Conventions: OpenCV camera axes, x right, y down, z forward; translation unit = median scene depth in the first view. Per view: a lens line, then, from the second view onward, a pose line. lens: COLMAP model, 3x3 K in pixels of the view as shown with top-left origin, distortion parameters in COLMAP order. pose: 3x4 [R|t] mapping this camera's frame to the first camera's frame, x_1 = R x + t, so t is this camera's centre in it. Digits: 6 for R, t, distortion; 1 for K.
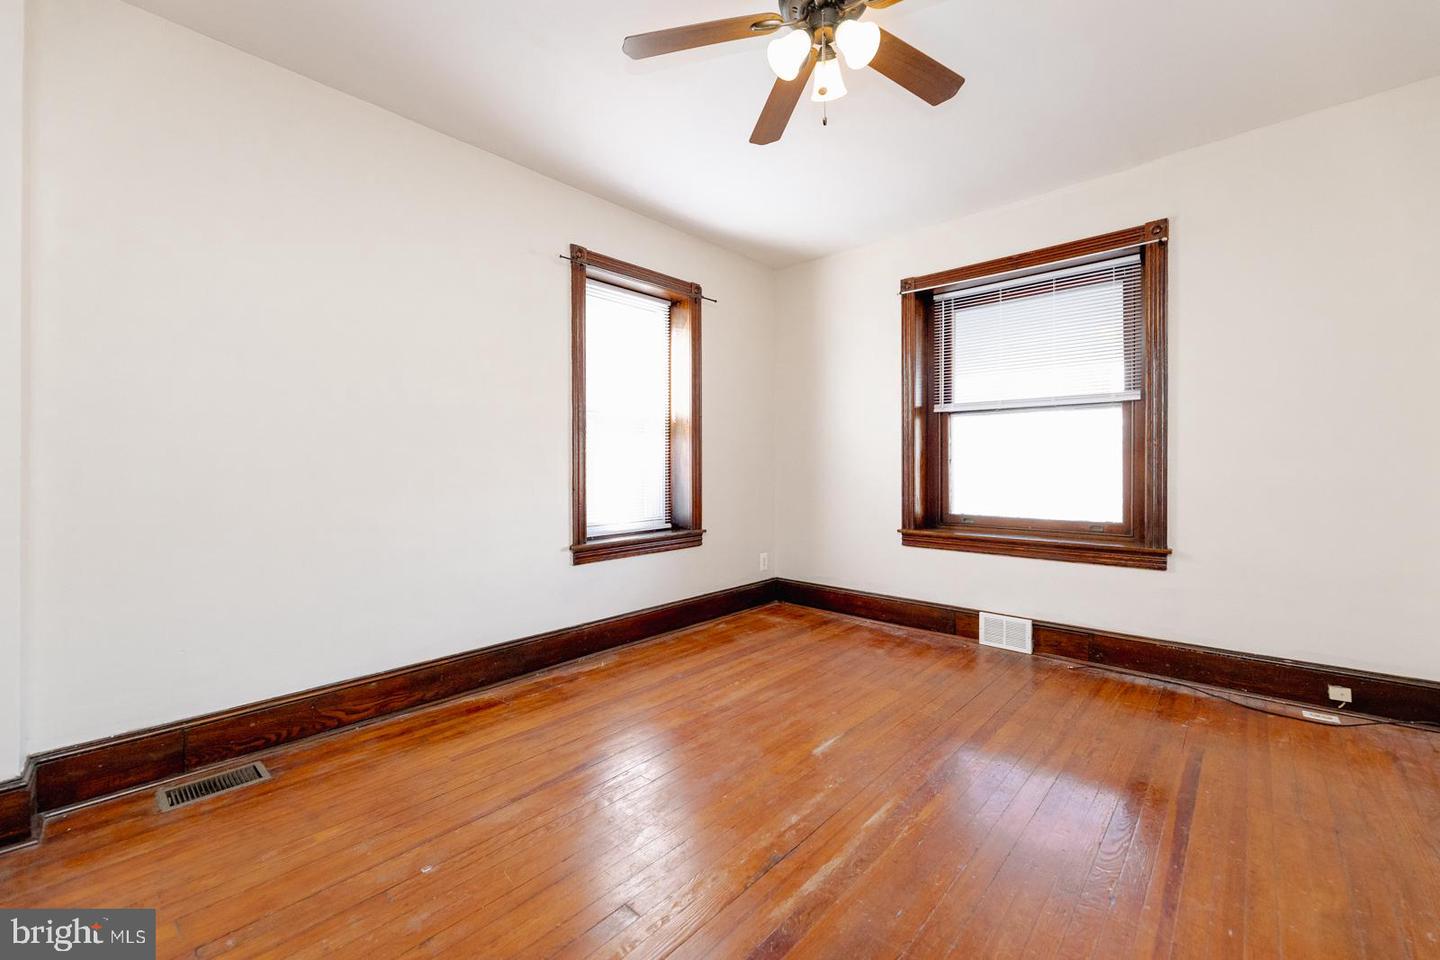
lens RADIAL K [[589.3, 0, 726.3], [0, 589.3, 460.6], [0, 0, 1]] dist [0.019335, -0.000280]
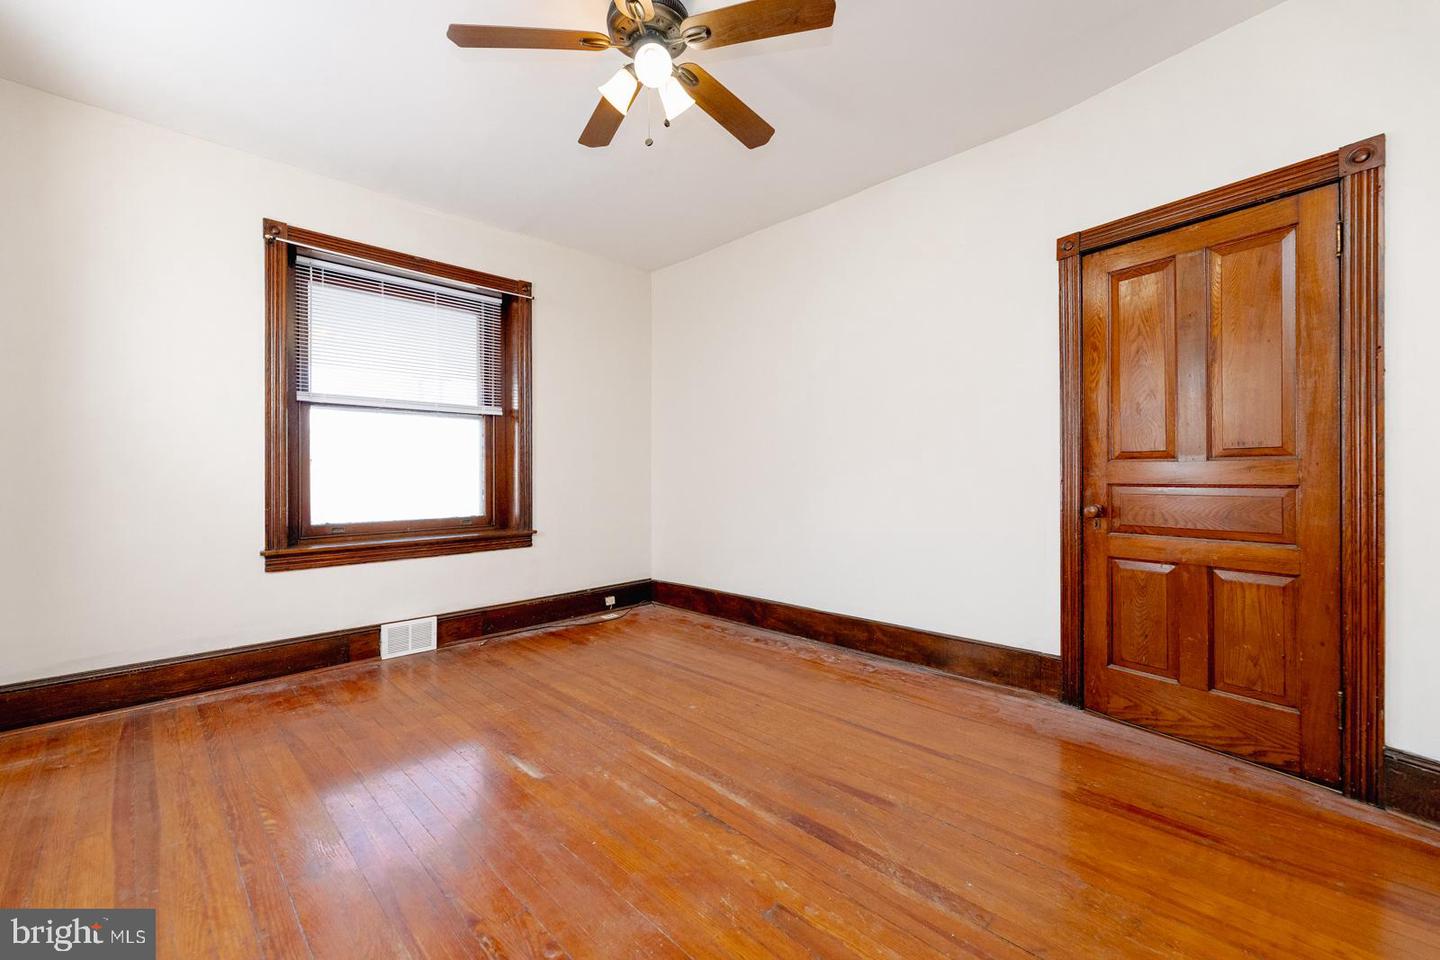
lens RADIAL K [[589.3, 0, 726.3], [0, 589.3, 460.6], [0, 0, 1]] dist [0.019335, -0.000280]
pose [[0.053300, 0.024592, 0.998276, -0.483699], [-0.005883, 0.999687, -0.024313, 0.019388], [-0.998561, -0.004577, 0.053428, 0.427435]]
